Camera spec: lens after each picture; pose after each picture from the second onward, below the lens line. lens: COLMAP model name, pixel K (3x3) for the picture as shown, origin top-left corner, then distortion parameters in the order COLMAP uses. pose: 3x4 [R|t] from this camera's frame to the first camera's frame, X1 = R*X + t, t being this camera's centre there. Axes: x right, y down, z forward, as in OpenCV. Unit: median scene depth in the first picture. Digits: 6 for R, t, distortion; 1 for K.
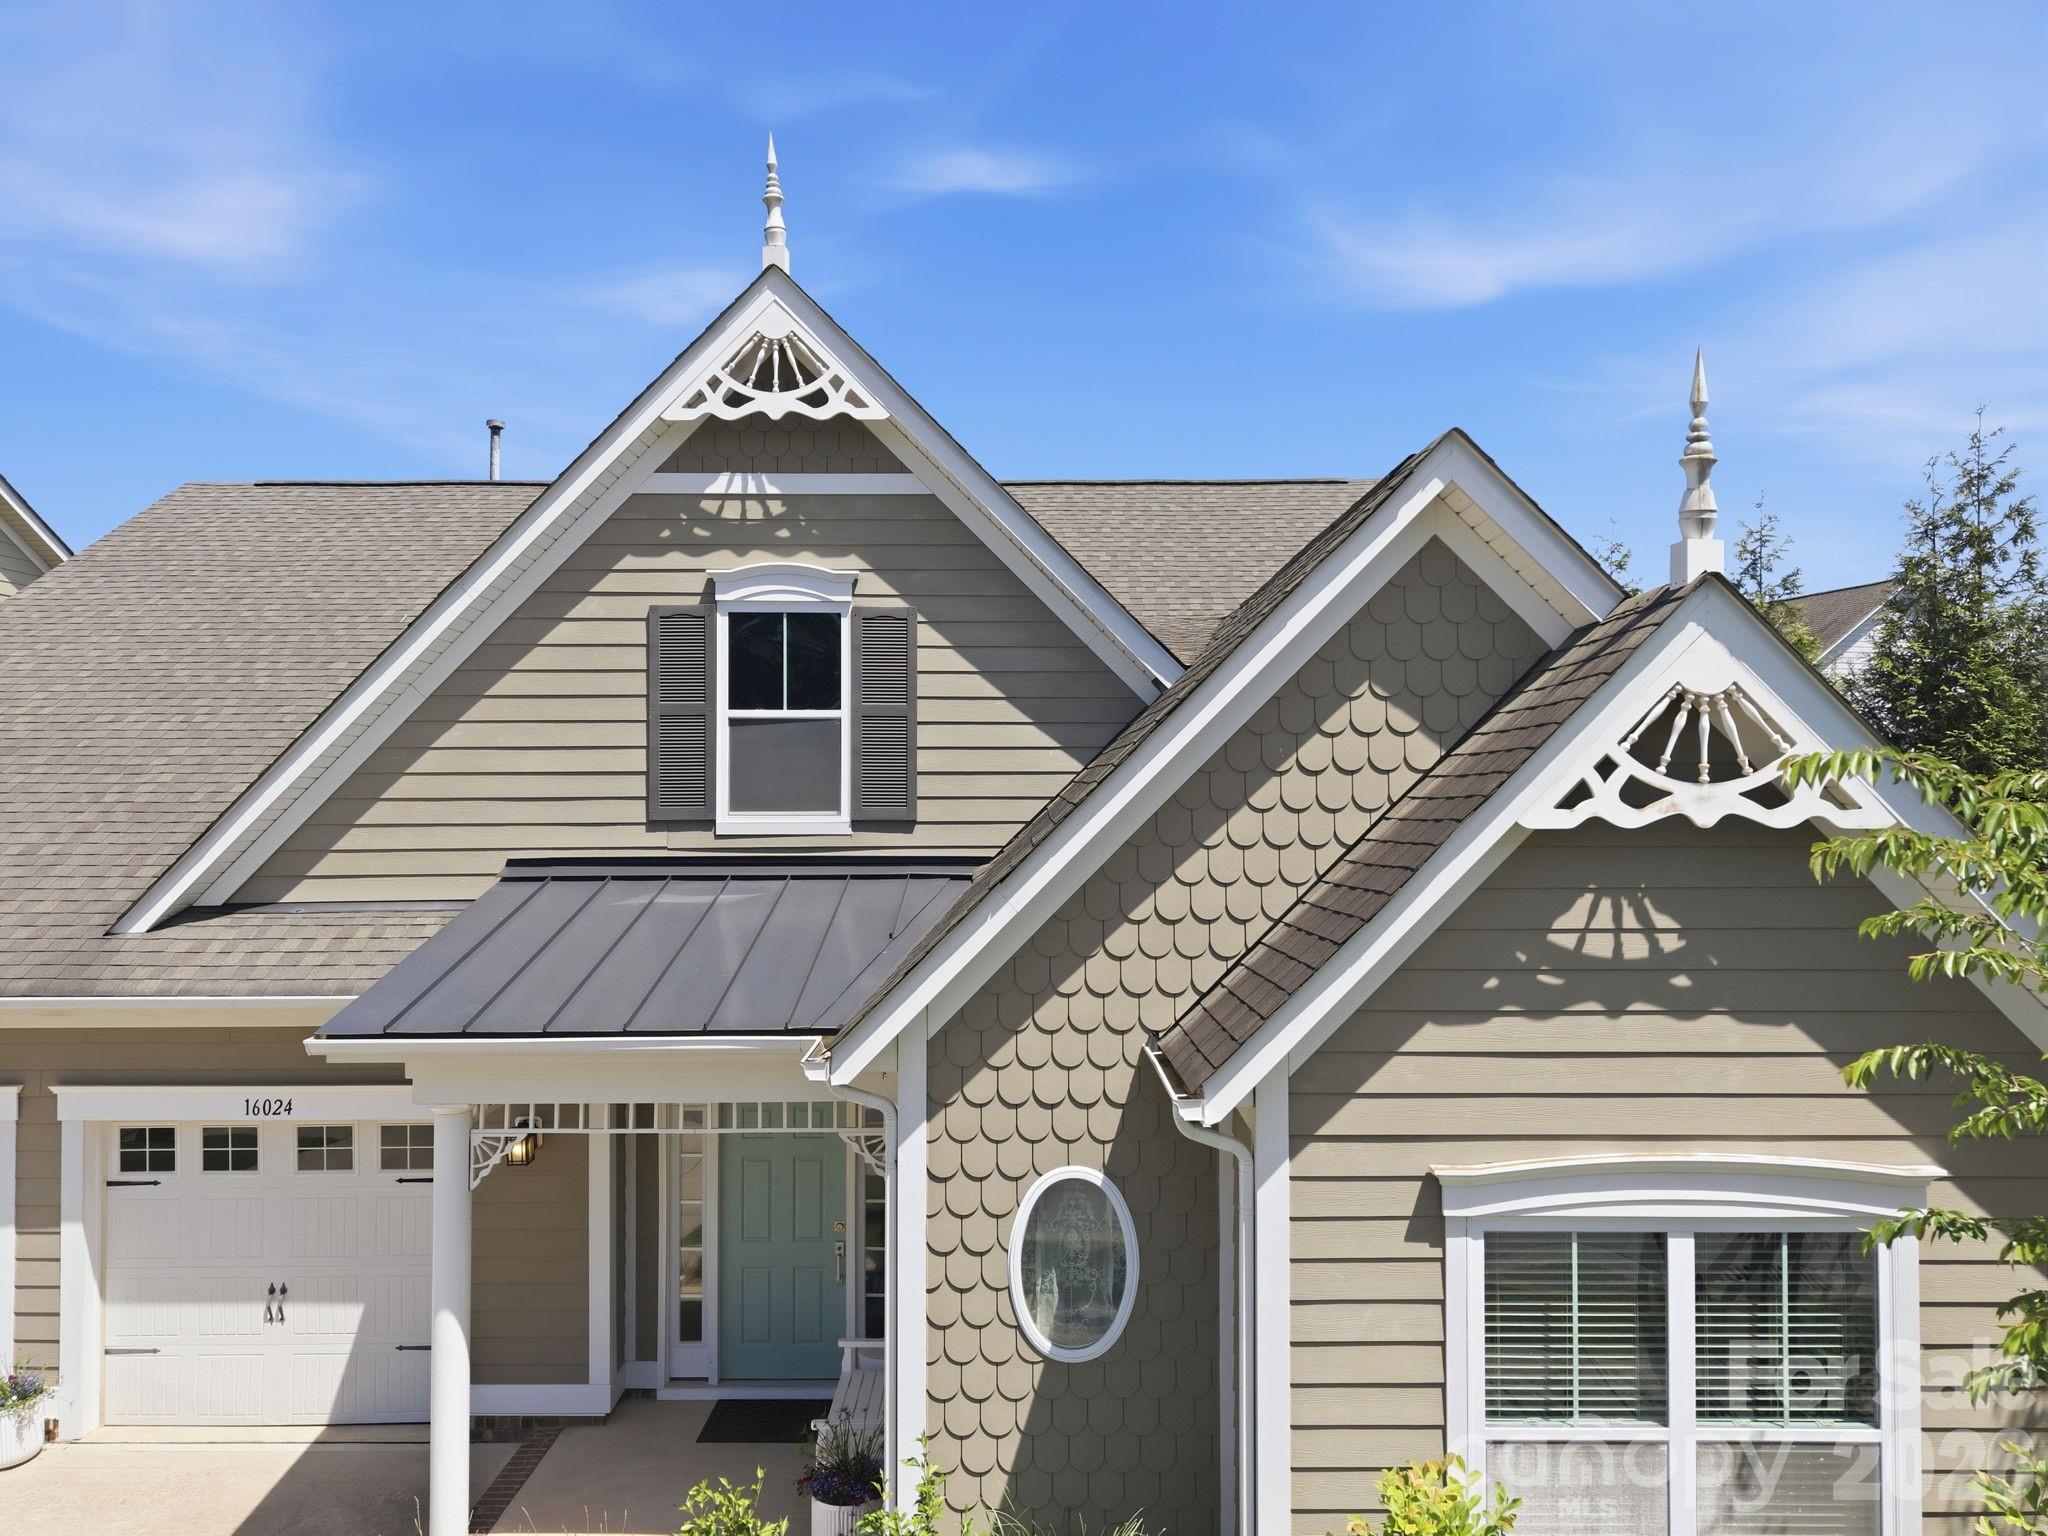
lens RADIAL K [[1366.2, 0, 1023.7], [0, 1366.2, 765.8], [0, 0, 1]] dist [0.024445, -0.022975]
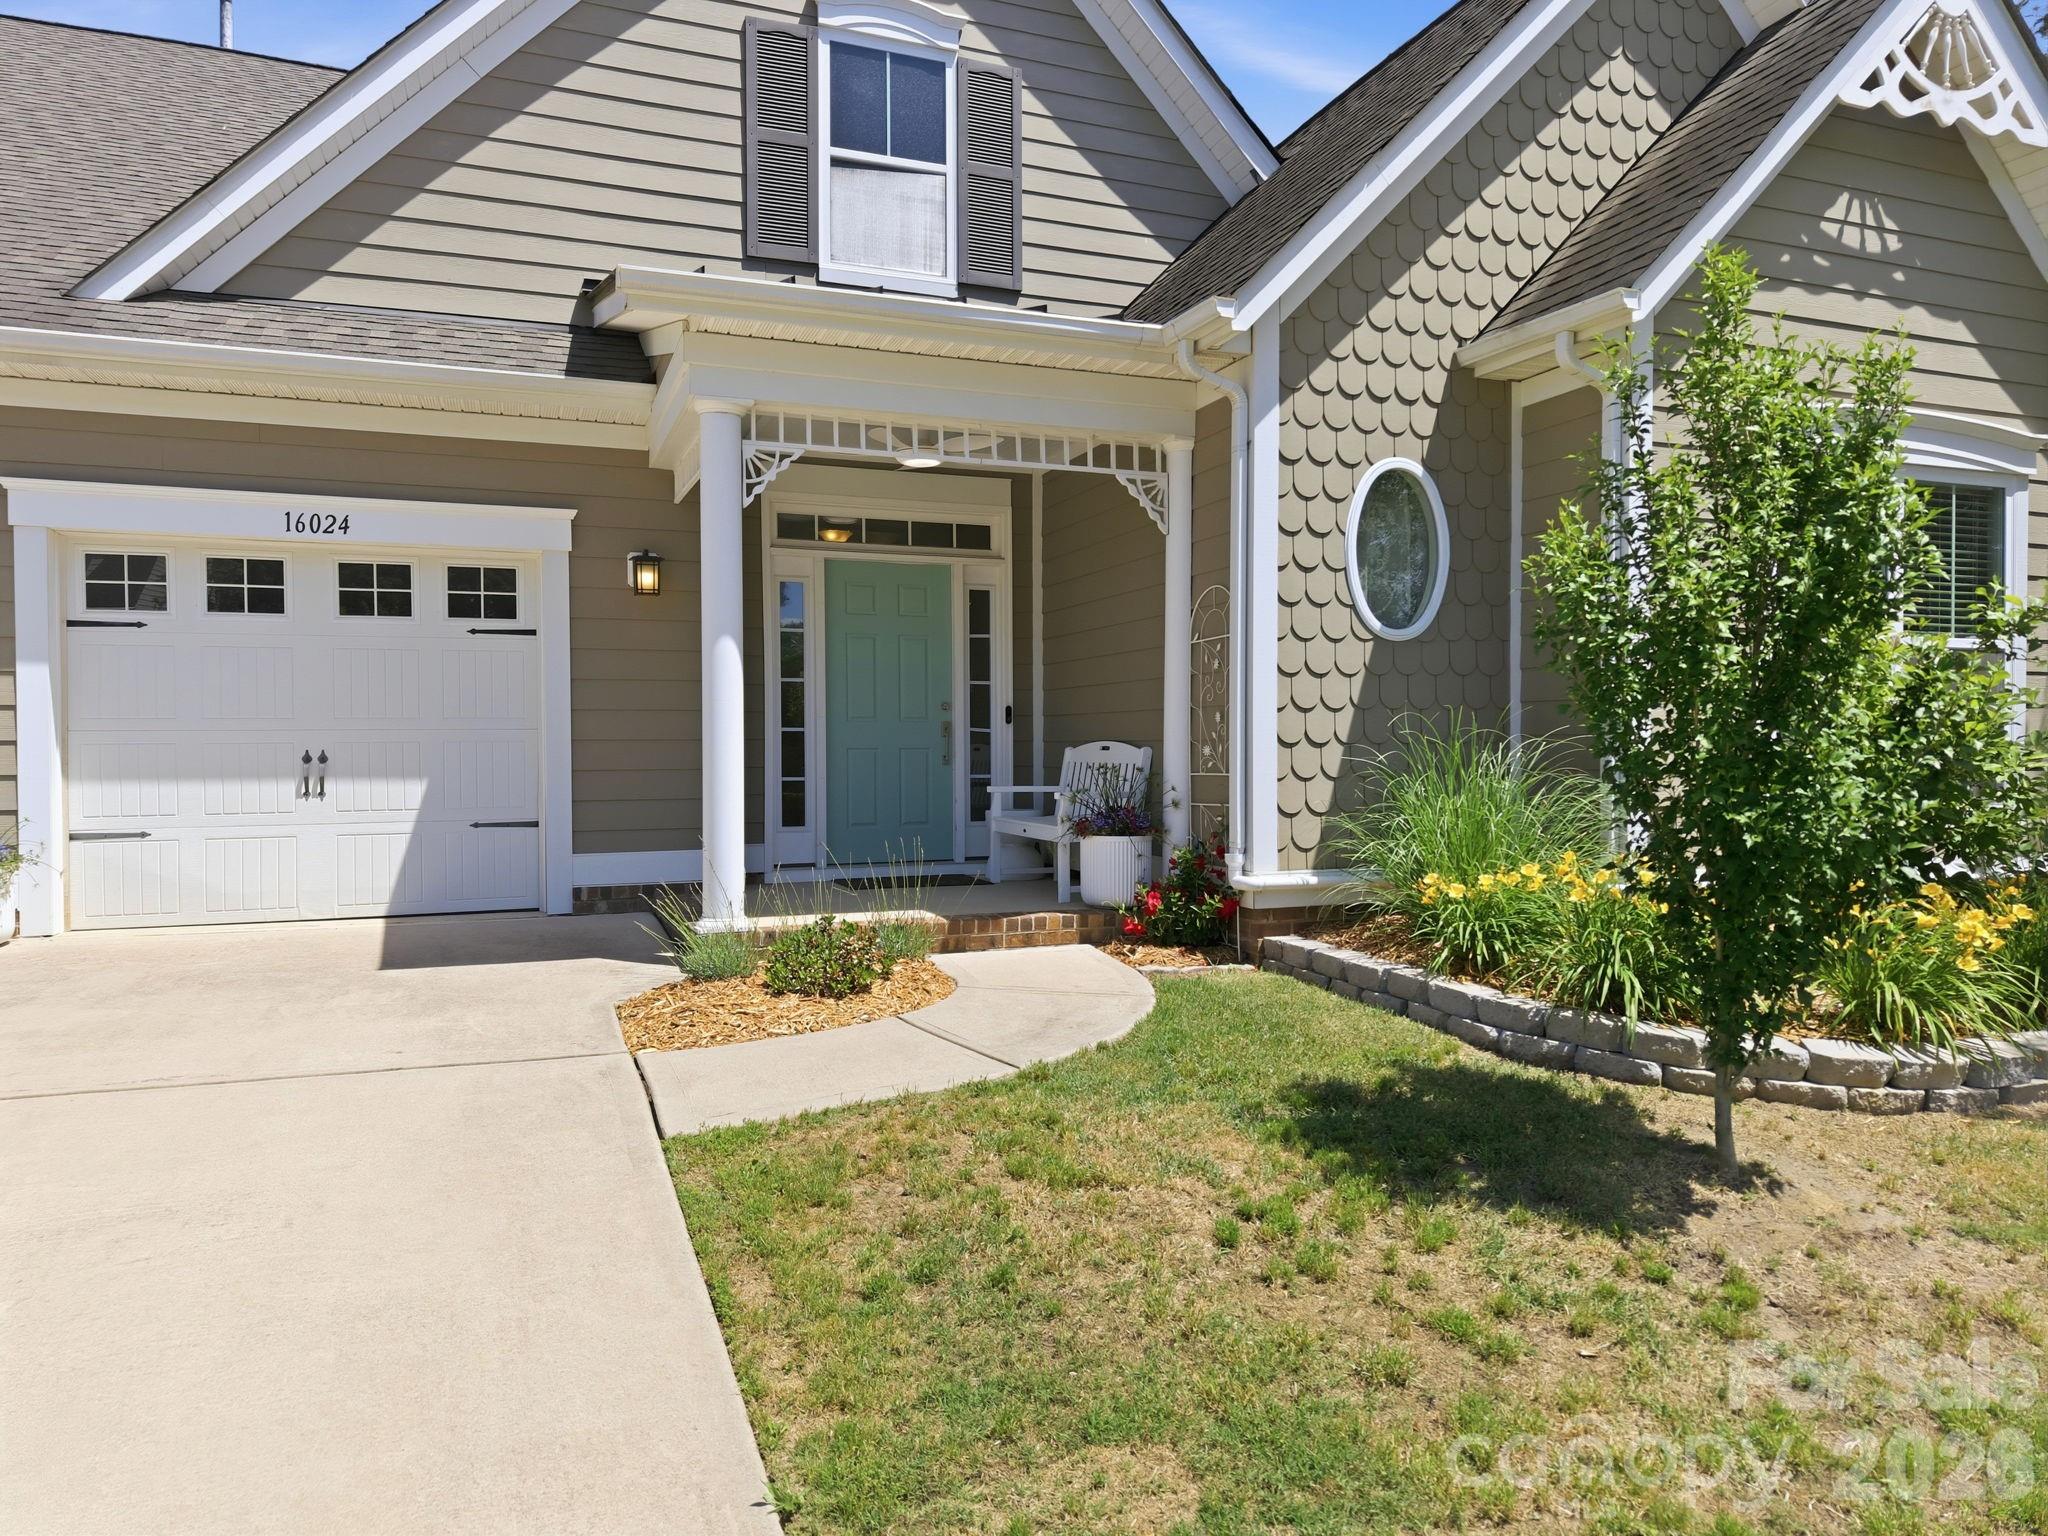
lens RADIAL K [[1386.8, 0, 1023.5], [0, 1386.8, 768.2], [0, 0, 1]] dist [0.026319, -0.026662]
pose [[0.934083, -0.003595, 0.357037, -0.442684], [-0.006688, 0.999598, 0.027563, 0.360382], [-0.356993, -0.028134, 0.933683, 0.065639]]
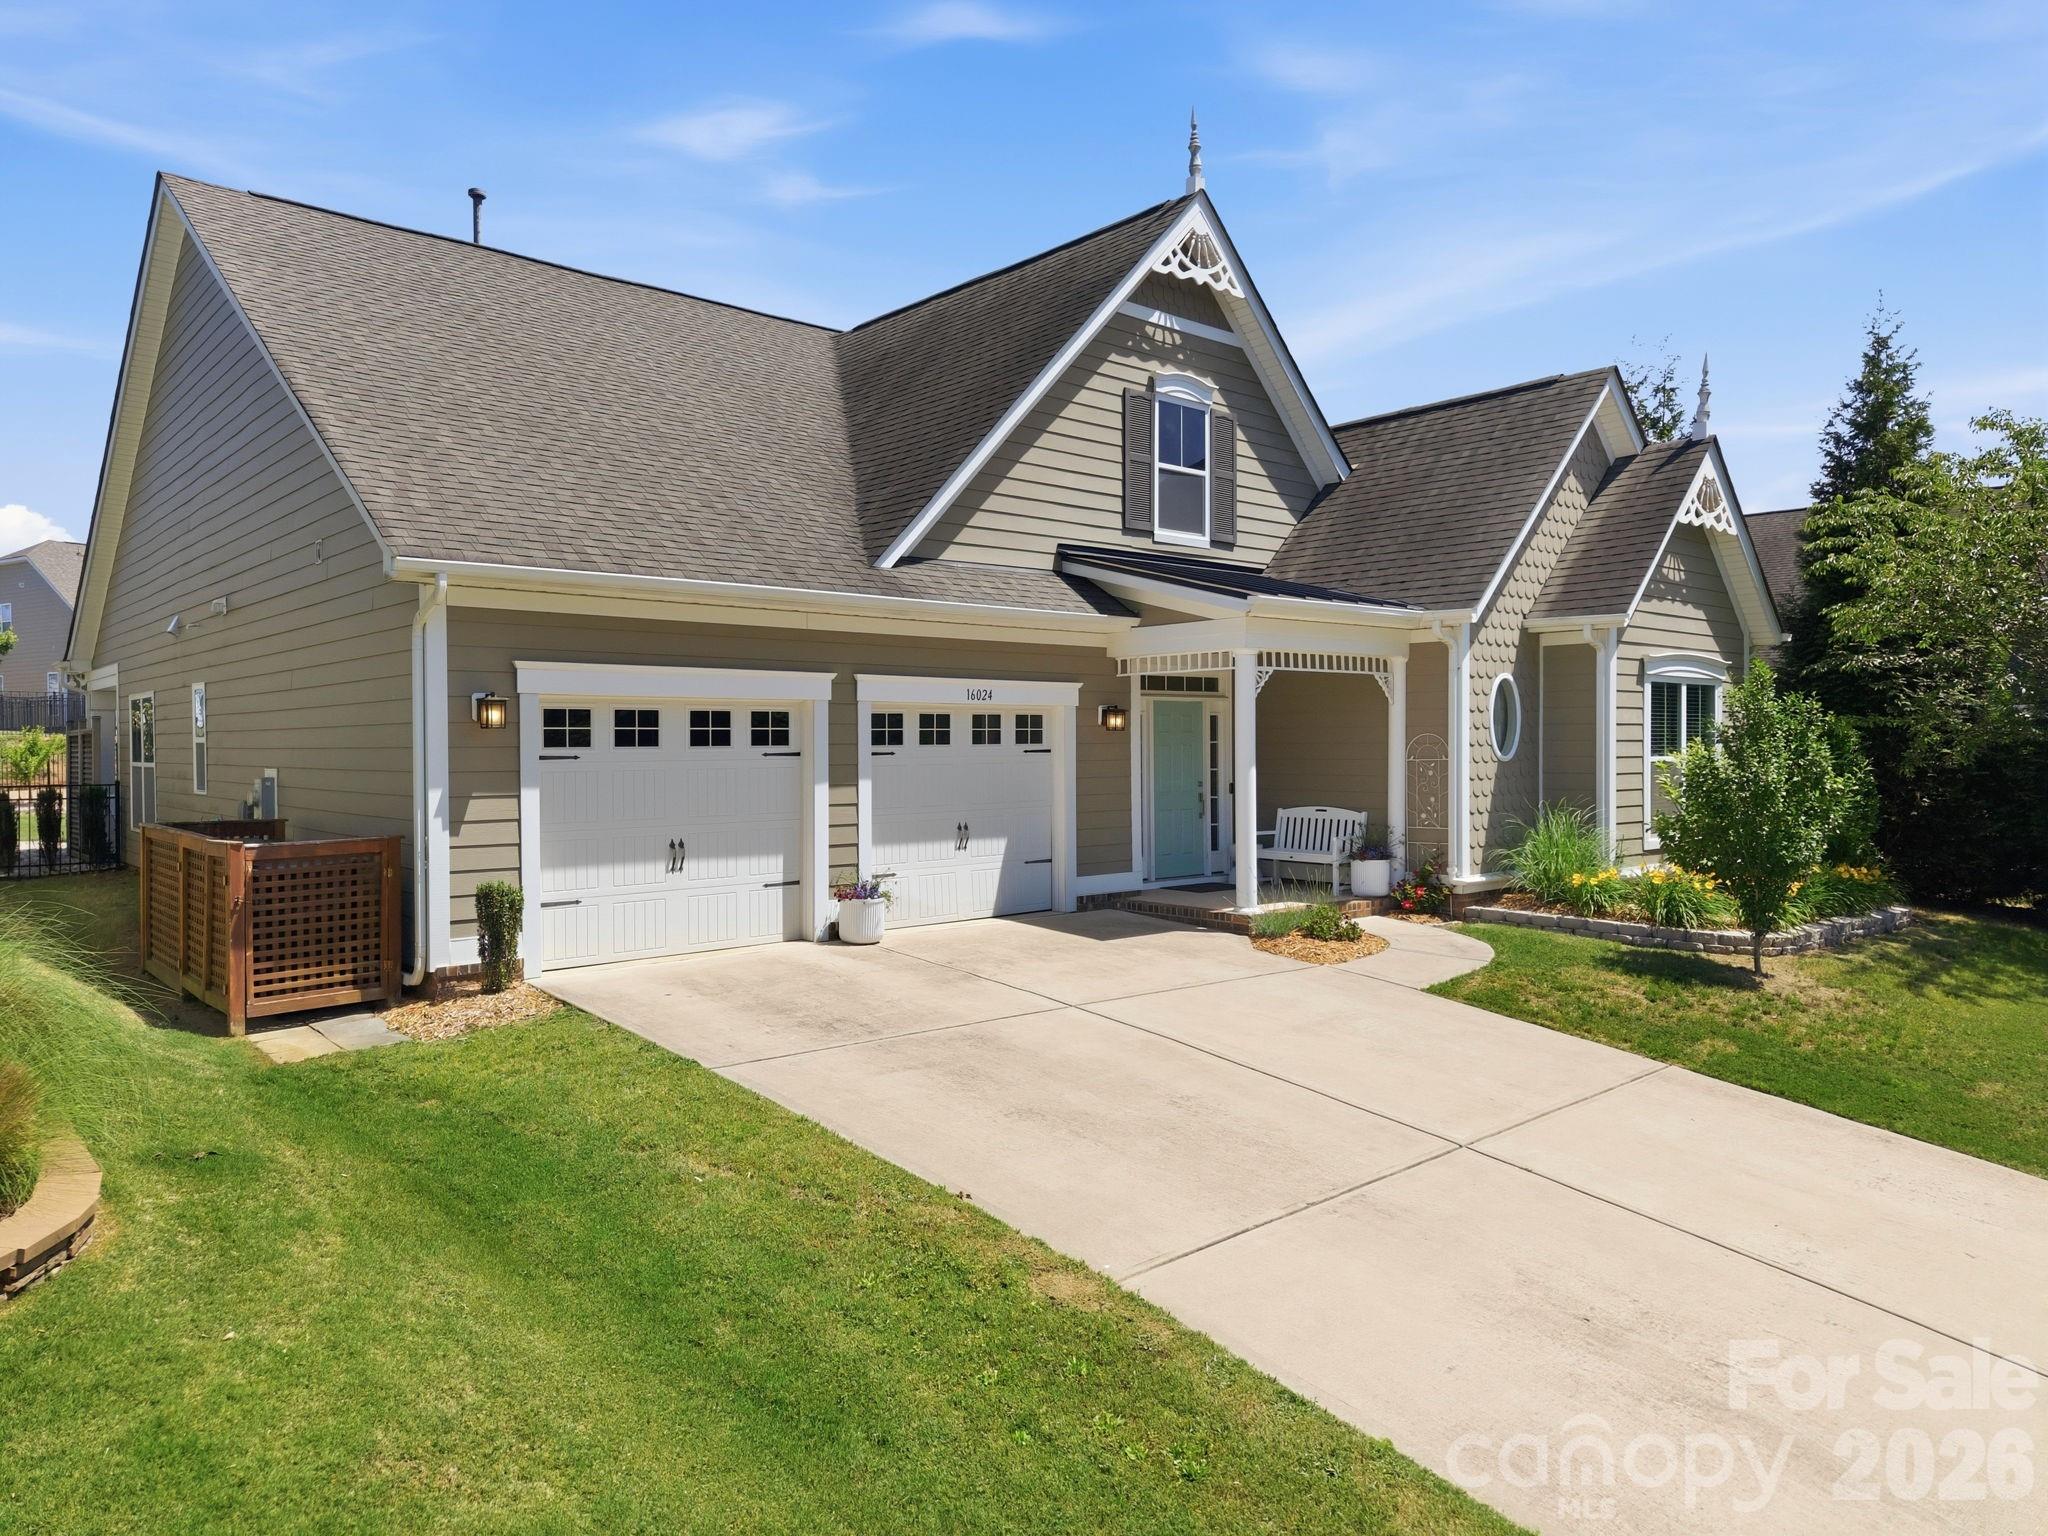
lens RADIAL K [[1386.8, 0, 1019.4], [0, 1386.8, 776.4], [0, 0, 1]] dist [0.026319, -0.026662]
pose [[0.750454, -0.014468, 0.660764, -1.444721], [-0.008131, 0.999483, 0.031119, 0.281853], [-0.660872, -0.028727, 0.749948, -0.115841]]
